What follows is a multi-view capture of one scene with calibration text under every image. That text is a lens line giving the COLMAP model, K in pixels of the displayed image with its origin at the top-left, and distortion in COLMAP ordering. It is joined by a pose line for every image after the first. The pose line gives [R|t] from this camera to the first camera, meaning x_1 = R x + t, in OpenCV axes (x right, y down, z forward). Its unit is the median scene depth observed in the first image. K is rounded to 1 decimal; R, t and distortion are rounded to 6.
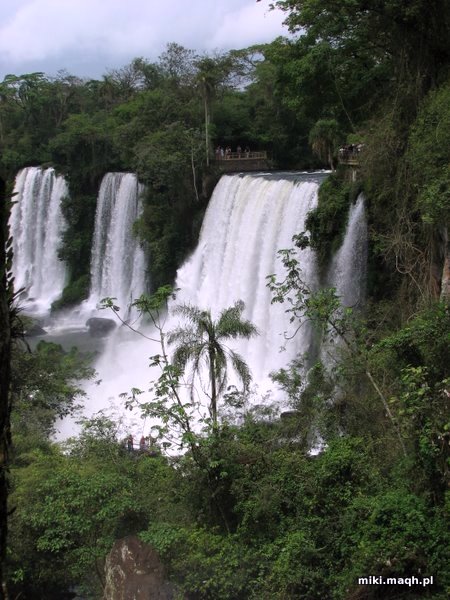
lens RADIAL K [[954.0, 0, 225.1], [0, 954.0, 299.8], [0, 0, 1]] dist [0.051214, 0.000000]
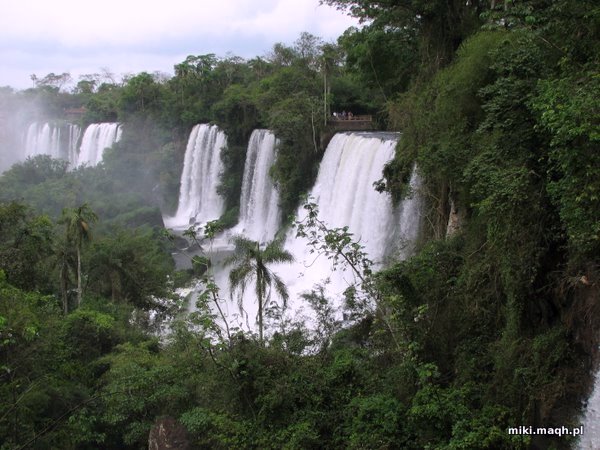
lens RADIAL K [[725.8, 0, 282.5], [0, 725.8, 222.0], [0, 0, 1]] dist [-0.068746, 0.000000]
pose [[0.992175, 0.036079, -0.119527, 0.046112], [-0.036790, 0.999316, -0.003746, -0.003948], [0.119311, 0.008114, 0.992824, 0.019254]]
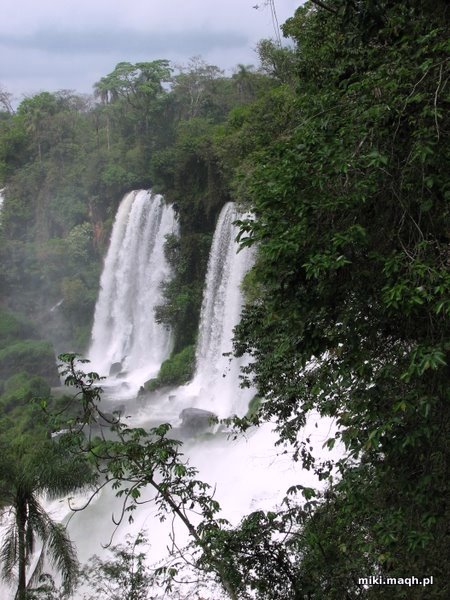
lens RADIAL K [[1310.9, 0, 226.3], [0, 1310.9, 301.0], [0, 0, 1]] dist [0.139188, 0.000000]
pose [[0.976192, 0.054664, -0.209907, 0.099057], [-0.066438, 0.996564, -0.049449, -0.015950], [0.206483, 0.062218, 0.976470, 0.078955]]
